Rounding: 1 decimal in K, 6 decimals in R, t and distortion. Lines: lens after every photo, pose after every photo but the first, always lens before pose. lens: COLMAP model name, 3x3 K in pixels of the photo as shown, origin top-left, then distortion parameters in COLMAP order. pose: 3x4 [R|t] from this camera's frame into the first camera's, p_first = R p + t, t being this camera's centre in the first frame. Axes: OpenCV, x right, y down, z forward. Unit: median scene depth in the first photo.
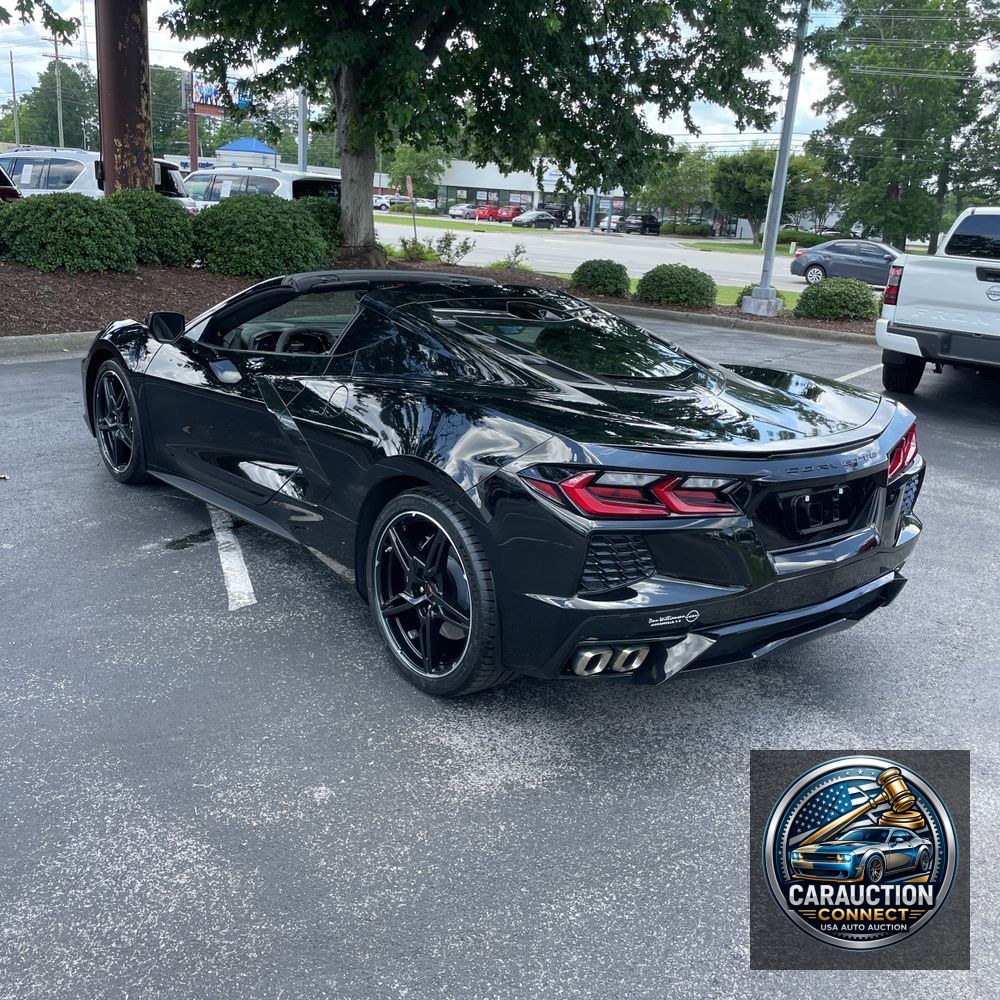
lens RADIAL K [[1020.5, 0, 498.1], [0, 1020.5, 512.5], [0, 0, 1]] dist [0.092747, -0.137608]
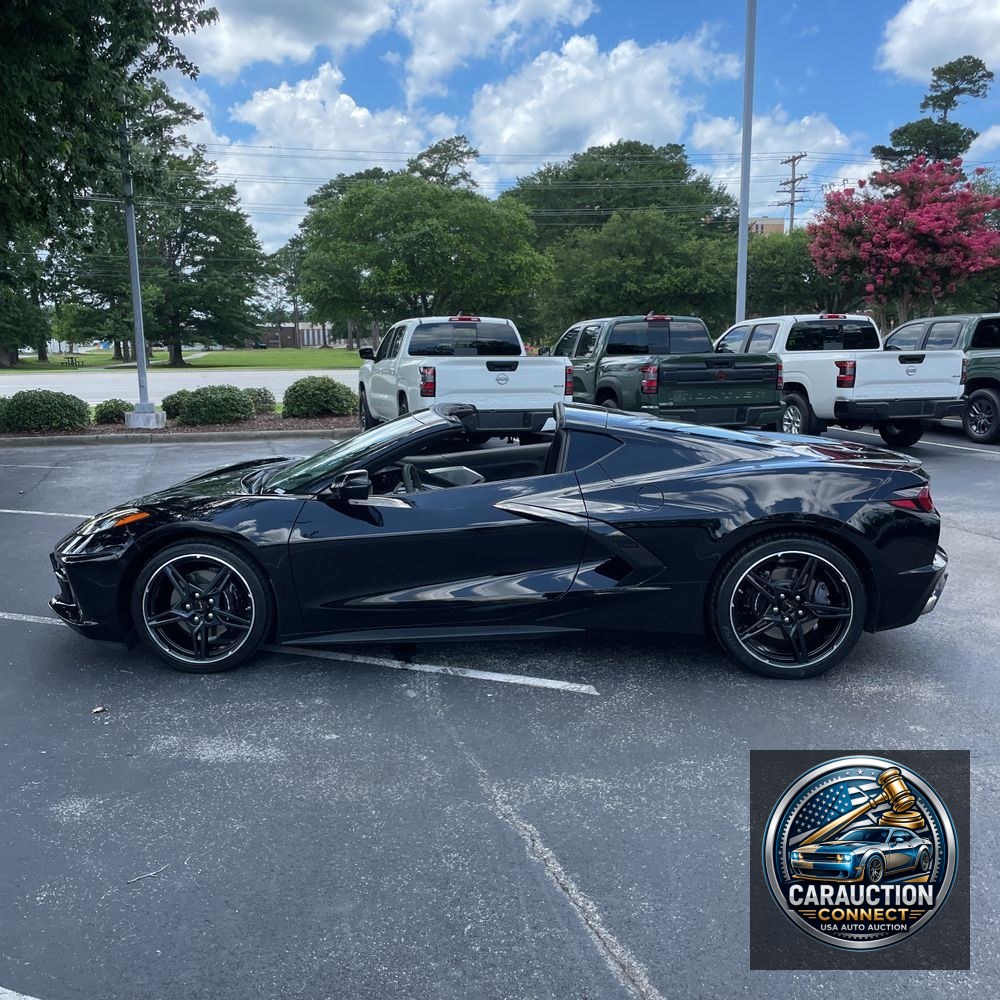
lens RADIAL K [[1021.8, 0, 504.2], [0, 1021.8, 498.9], [0, 0, 1]] dist [0.123229, -0.185885]
pose [[0.651249, -0.192583, 0.734021, -0.212033], [0.271249, 0.962436, 0.011850, -0.029950], [-0.708731, 0.191385, 0.679023, 0.046192]]
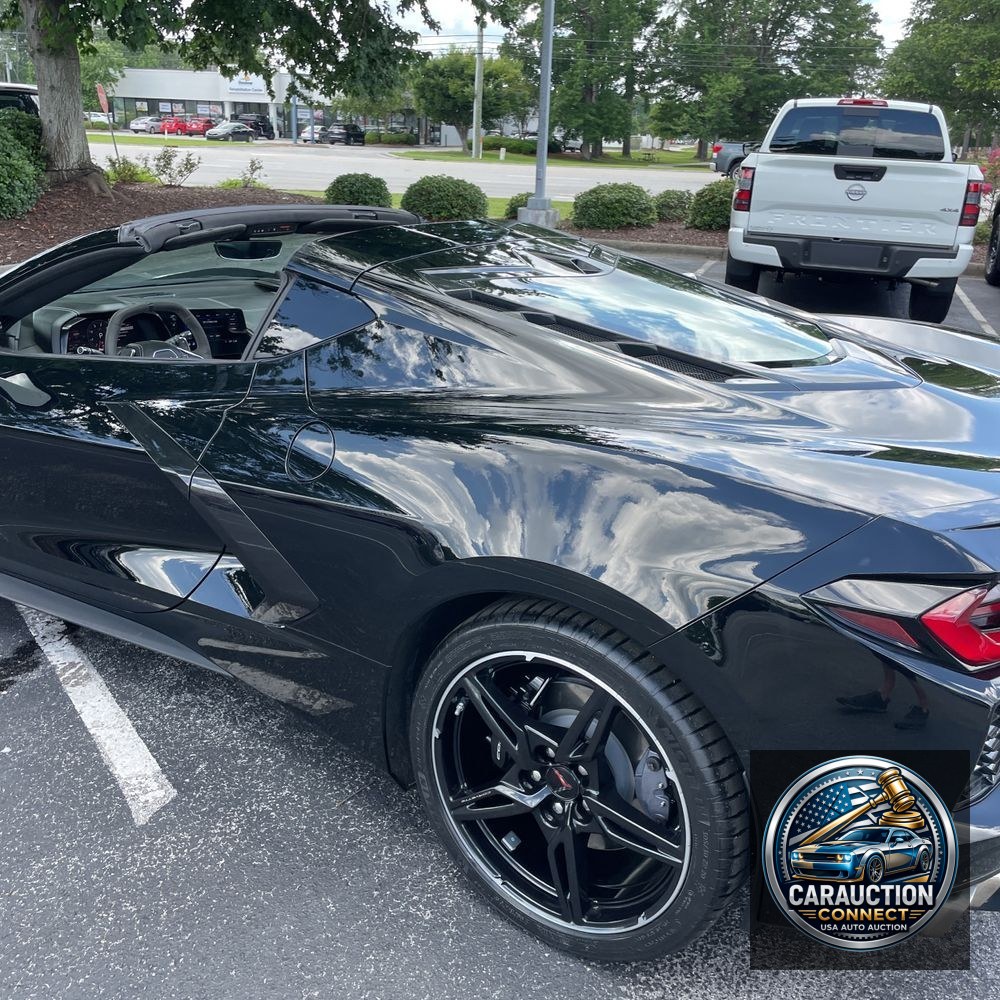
lens RADIAL K [[1016.4, 0, 497.2], [0, 1016.4, 497.6], [0, 0, 1]] dist [0.088755, -0.136575]
pose [[0.959141, -0.125917, 0.253366, -0.035741], [0.108732, 0.990783, 0.080781, -0.020548], [-0.261202, -0.049932, 0.963992, 0.075155]]
